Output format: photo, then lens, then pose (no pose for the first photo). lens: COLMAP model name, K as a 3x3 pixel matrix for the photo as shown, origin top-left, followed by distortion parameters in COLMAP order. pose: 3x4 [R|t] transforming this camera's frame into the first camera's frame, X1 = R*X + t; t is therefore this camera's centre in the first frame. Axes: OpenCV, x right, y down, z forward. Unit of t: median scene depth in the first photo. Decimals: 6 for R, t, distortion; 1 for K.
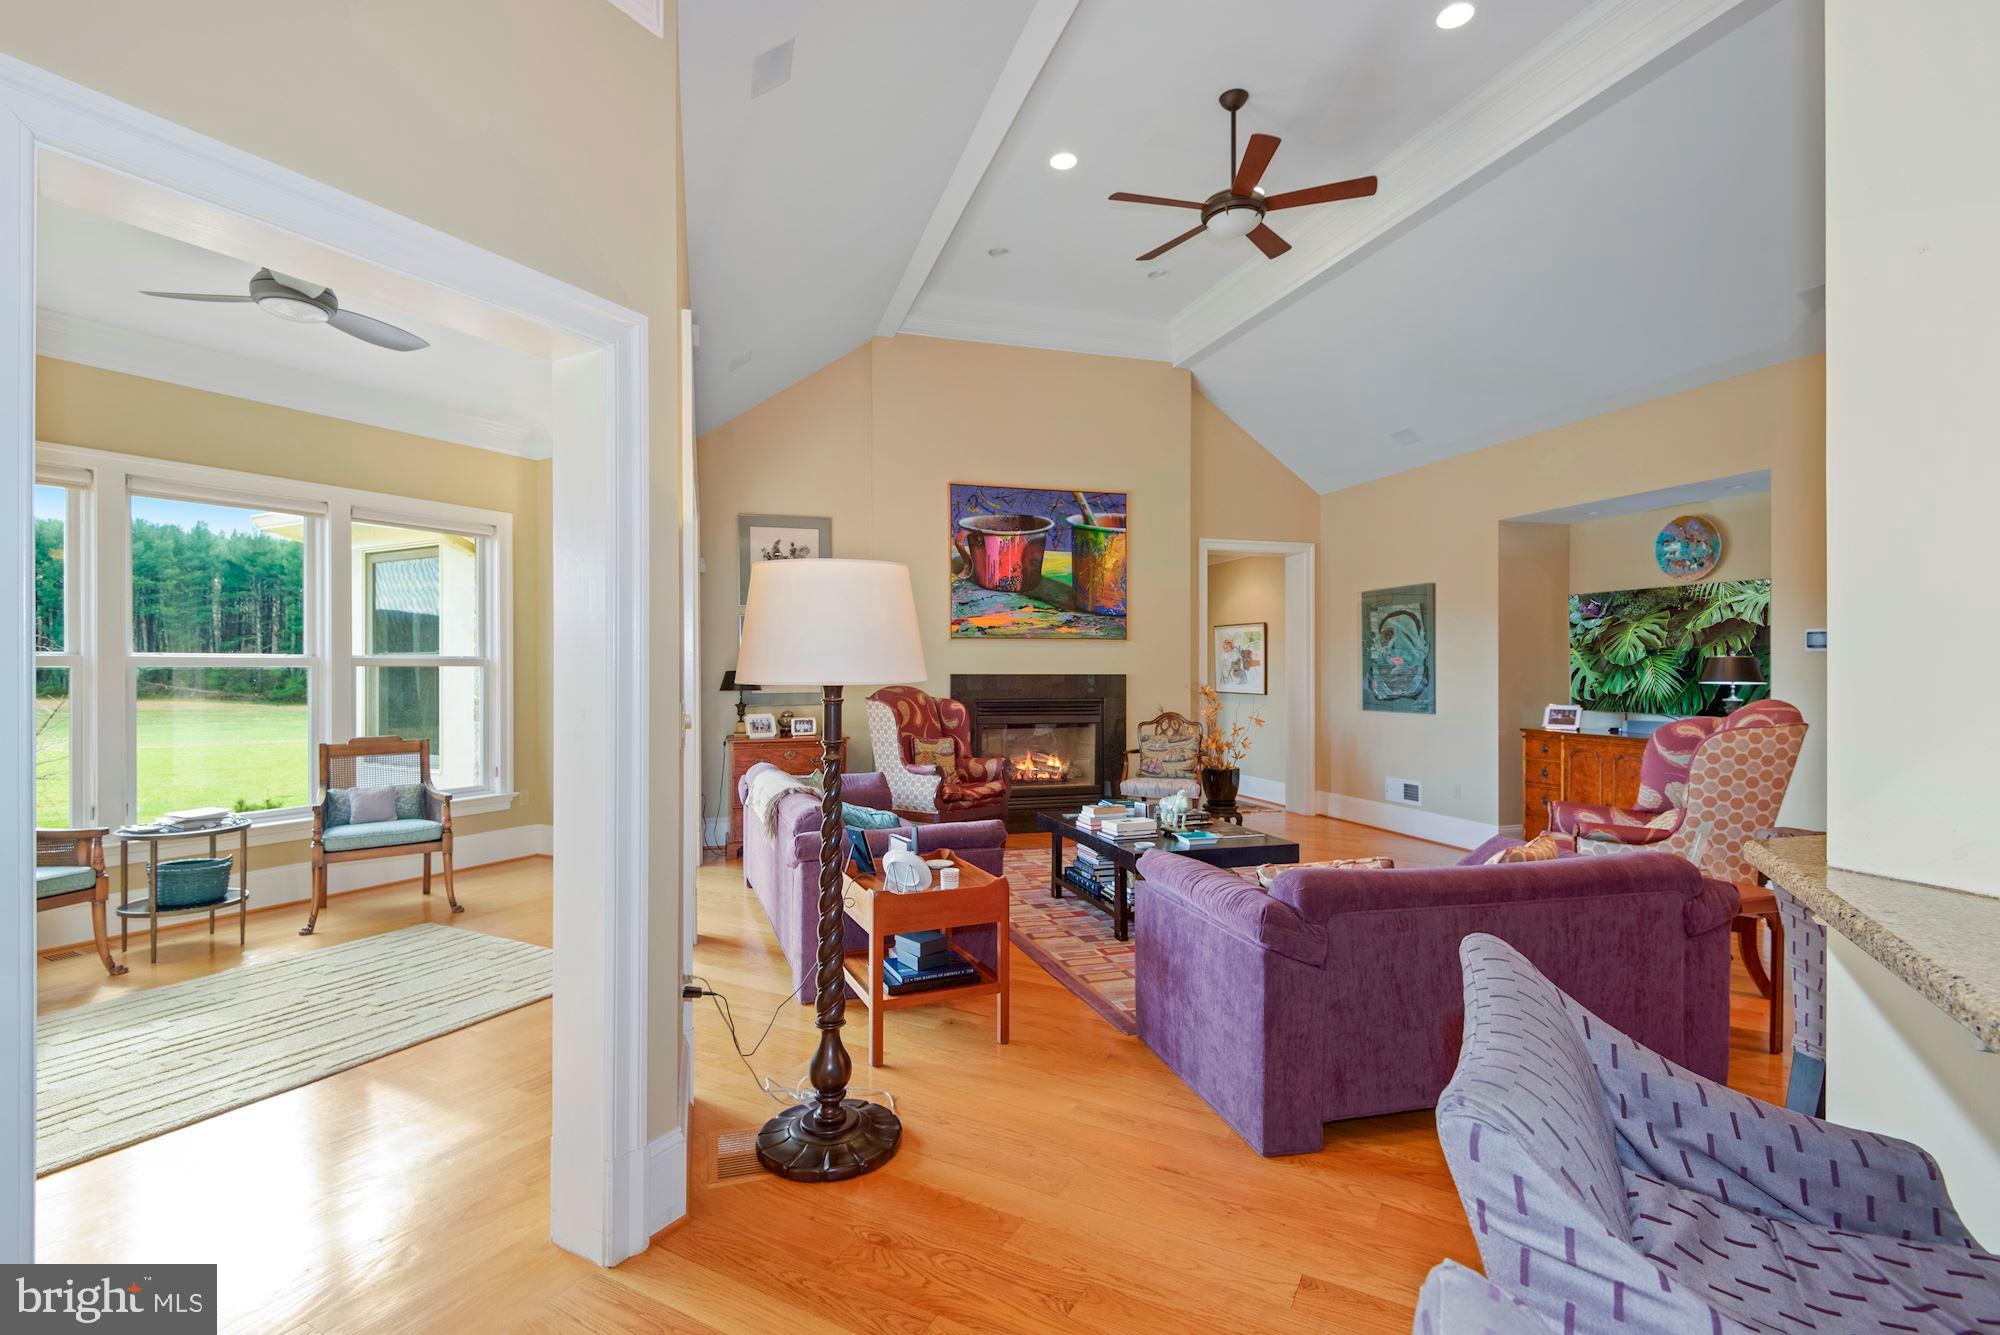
lens RADIAL K [[910.8, 0, 993.3], [0, 910.8, 668.8], [0, 0, 1]] dist [0.024940, -0.013917]
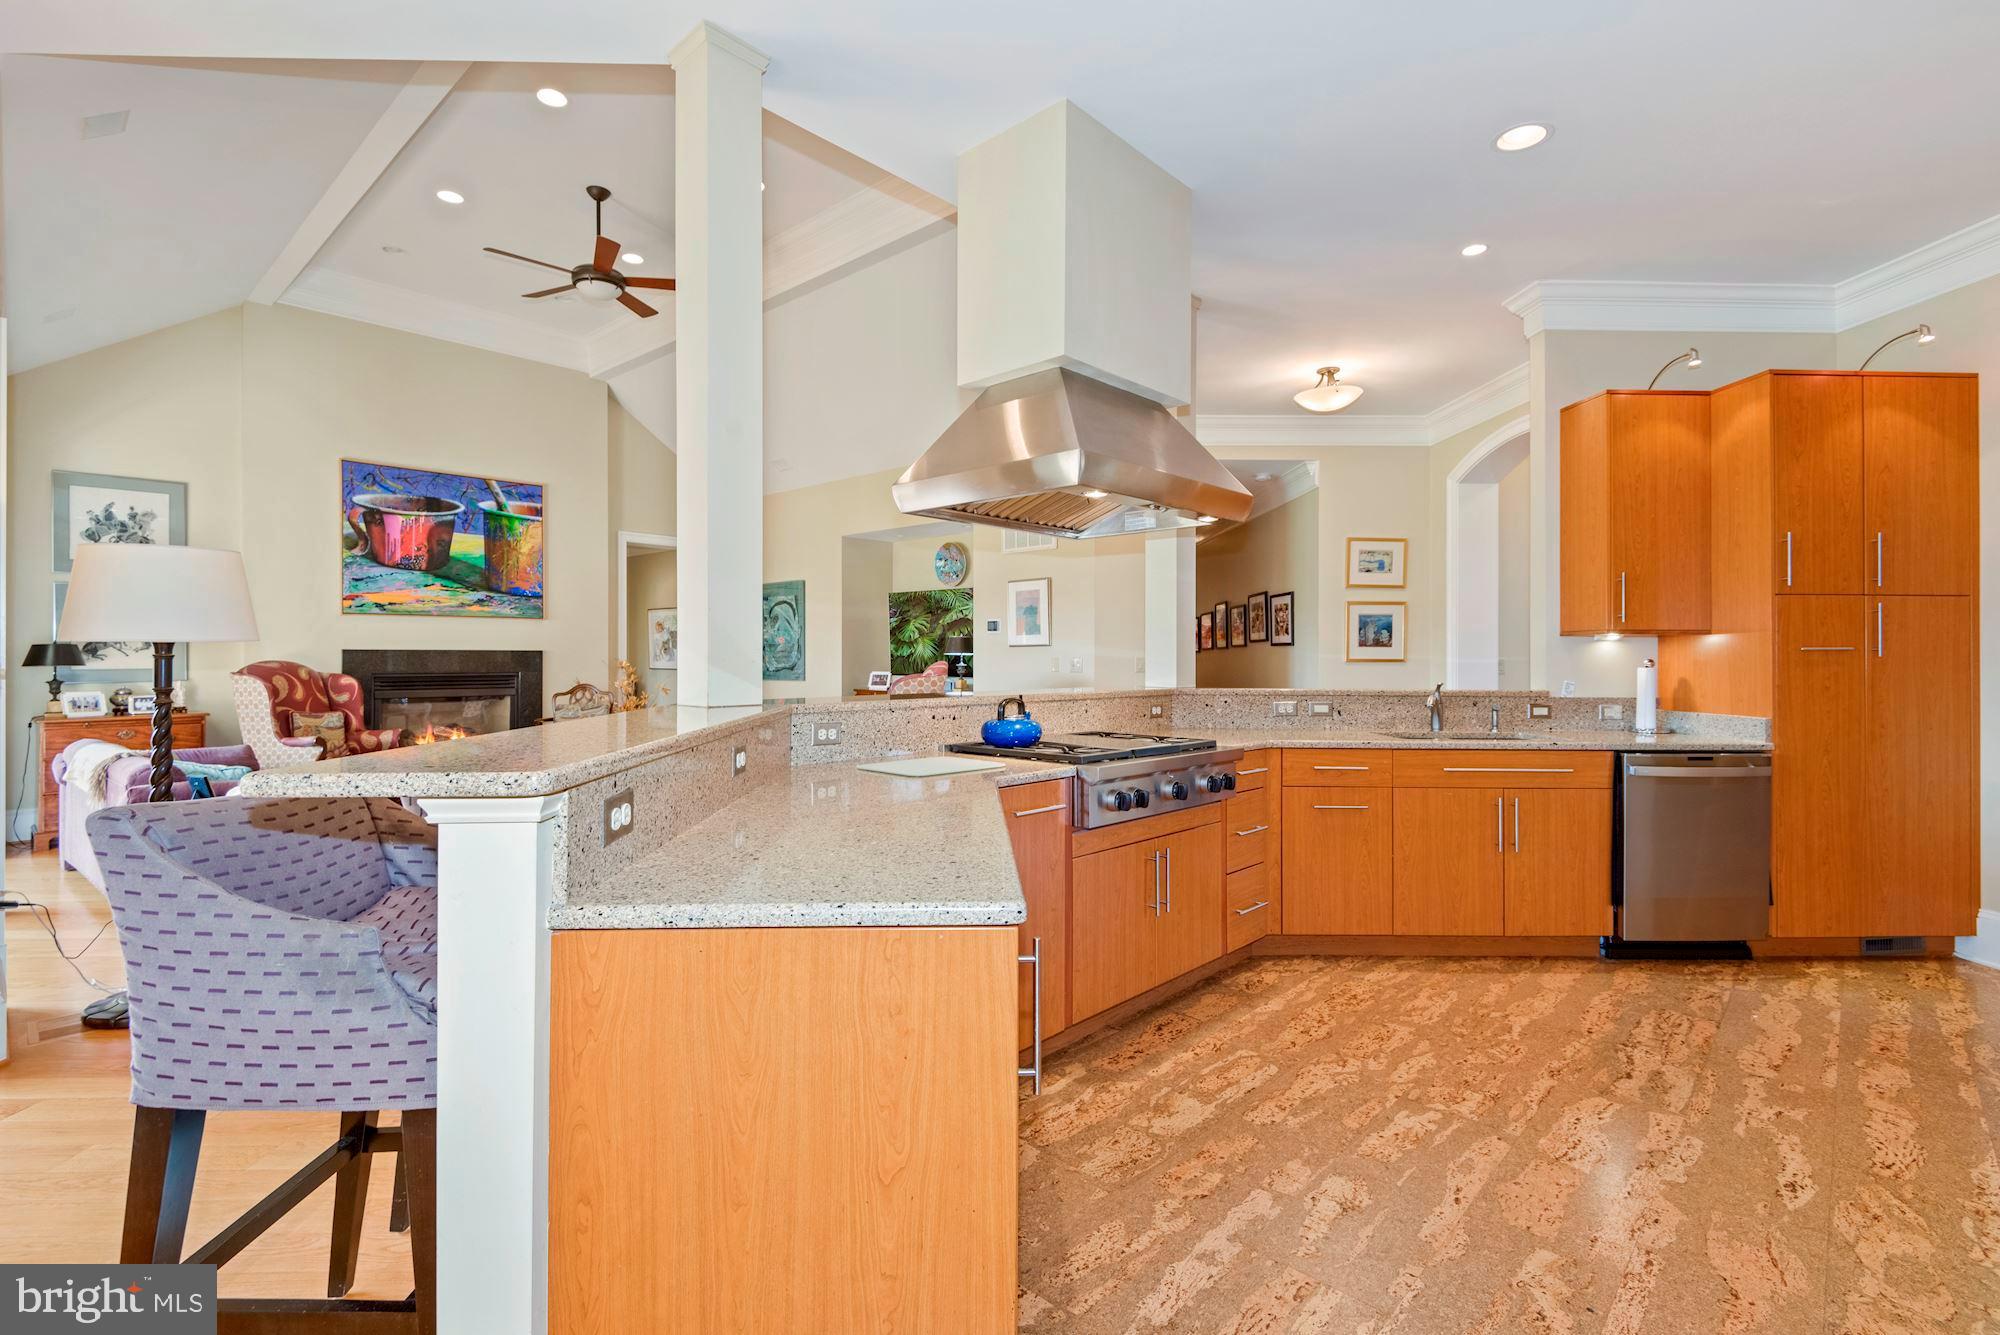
lens RADIAL K [[910.8, 0, 993.8], [0, 910.8, 651.8], [0, 0, 1]] dist [0.024940, -0.013917]
pose [[0.862867, 0.001479, 0.505429, 0.060612], [-0.001213, 0.999999, -0.000856, 0.008841], [-0.505430, 0.000125, 0.862868, -0.238811]]
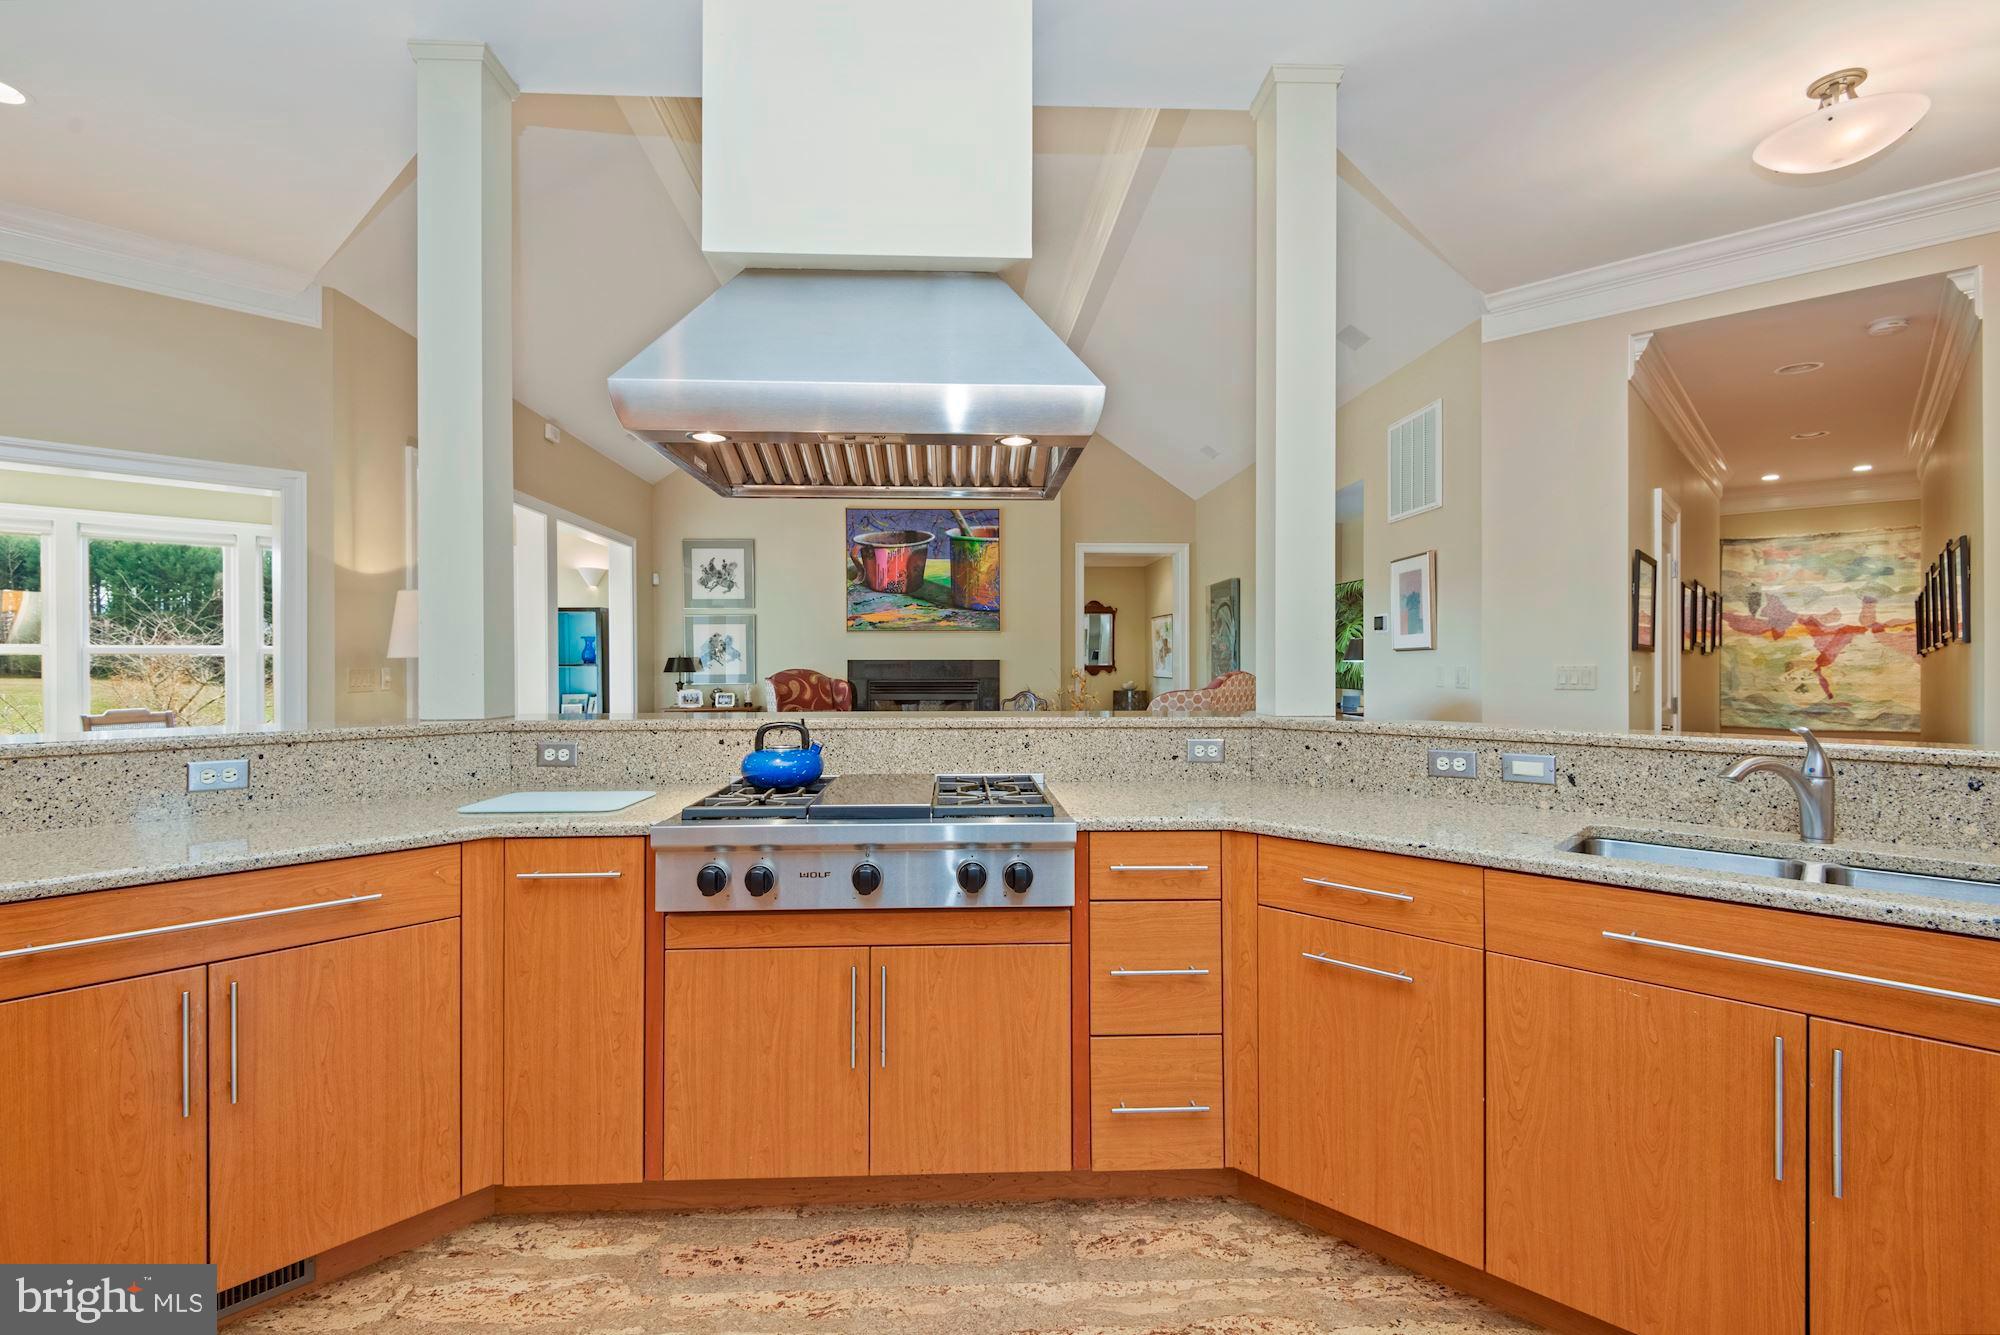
lens RADIAL K [[910.8, 0, 994.6], [0, 910.8, 659.3], [0, 0, 1]] dist [0.024940, -0.013917]
pose [[0.970829, -0.004525, -0.239730, 0.446933], [0.003876, 0.999987, -0.003179, 0.009738], [0.239741, 0.002157, 0.970834, -0.169195]]
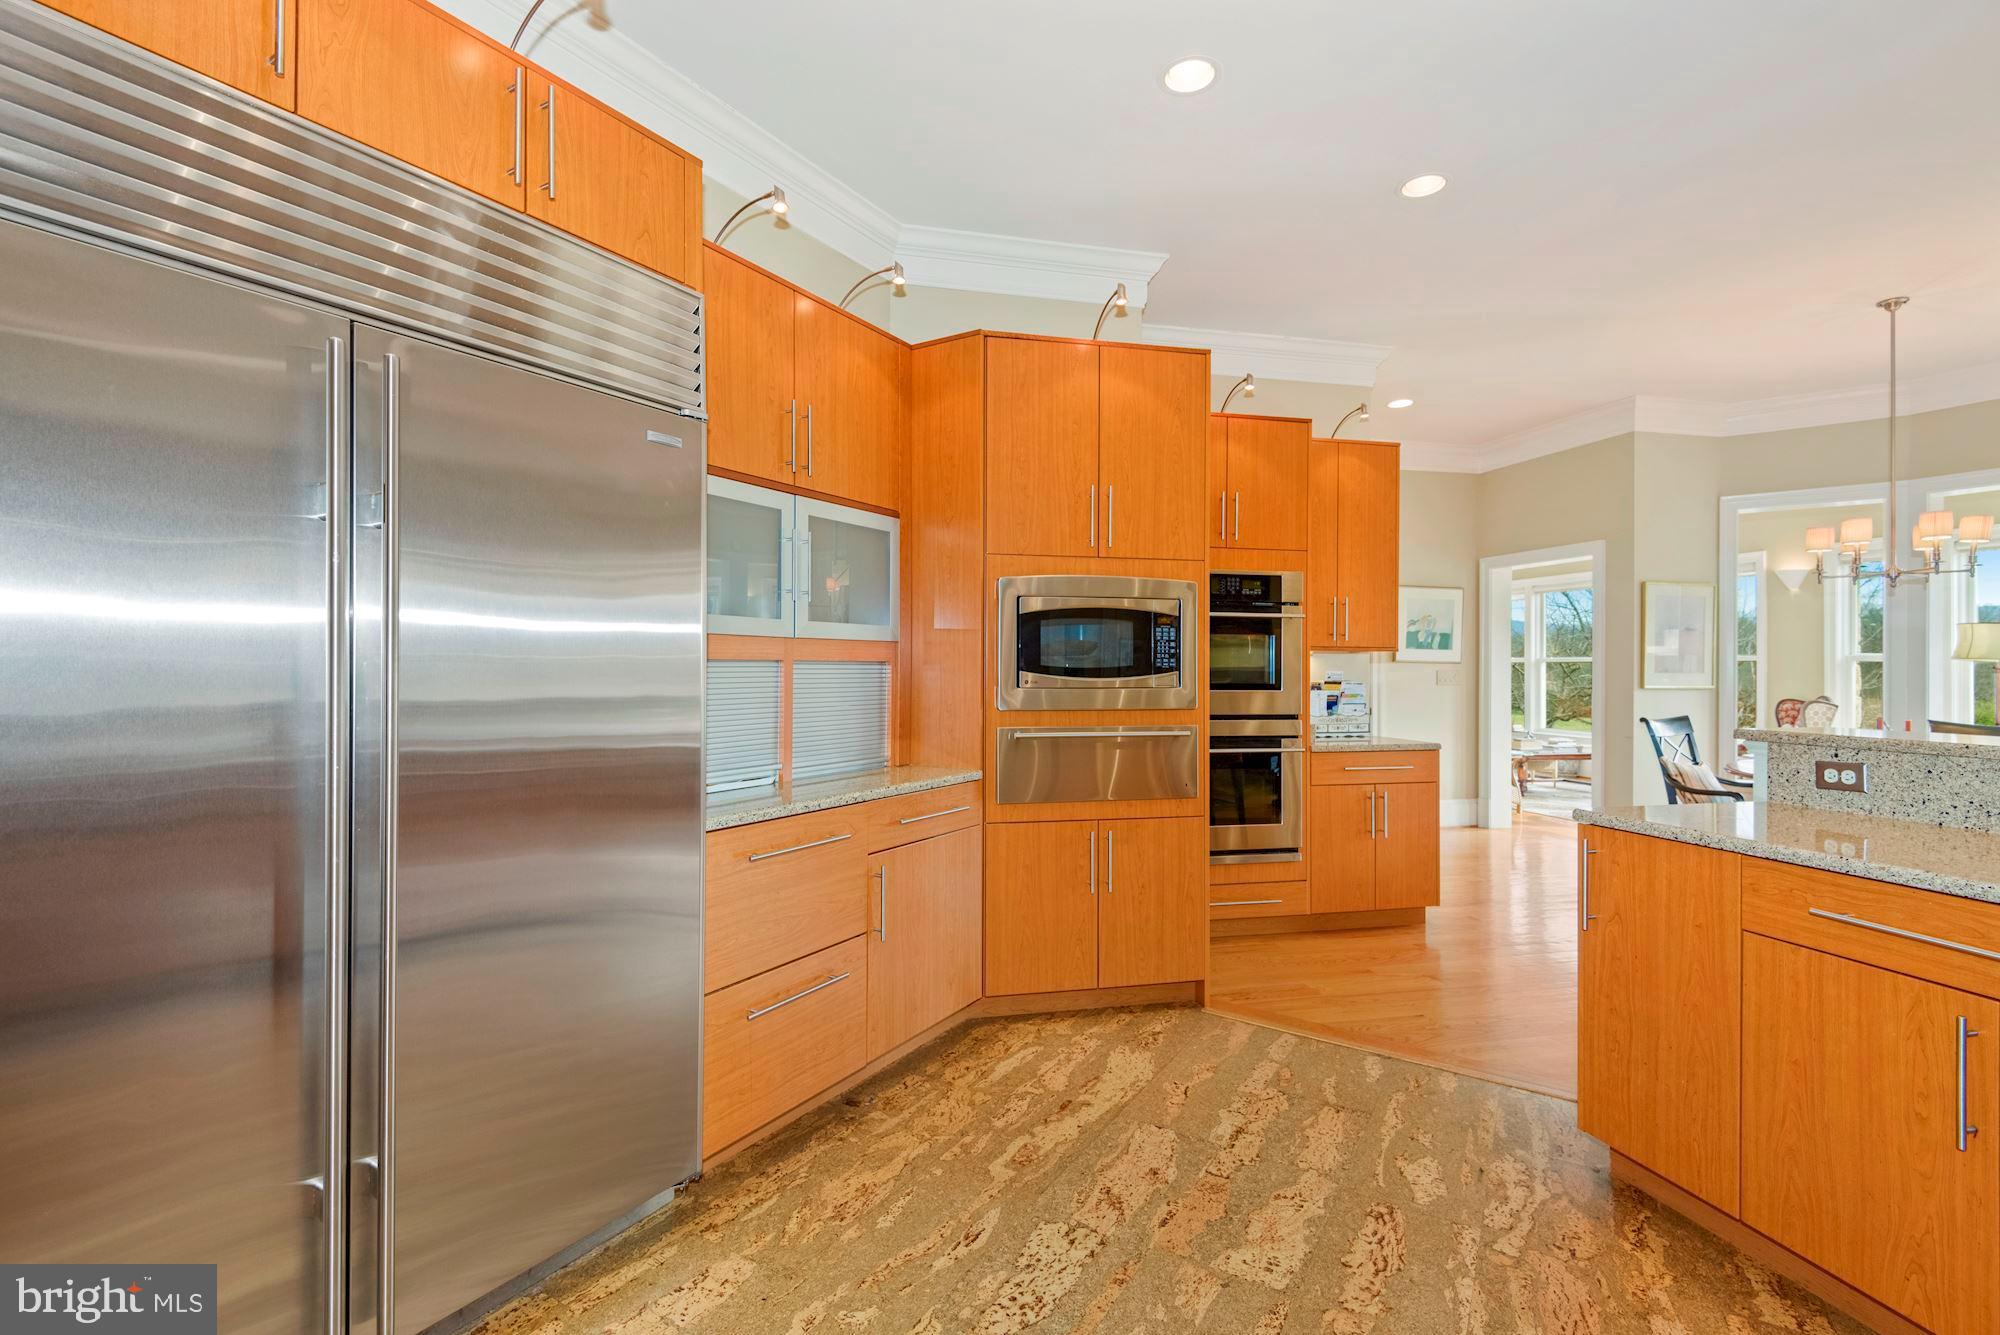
lens RADIAL K [[910.8, 0, 986.8], [0, 910.8, 659.4], [0, 0, 1]] dist [0.024940, -0.013917]
pose [[-0.742260, -0.009083, -0.670051, 0.508002], [-0.004804, 0.999955, -0.008234, 0.010121], [0.670095, -0.002893, -0.742269, 0.004007]]
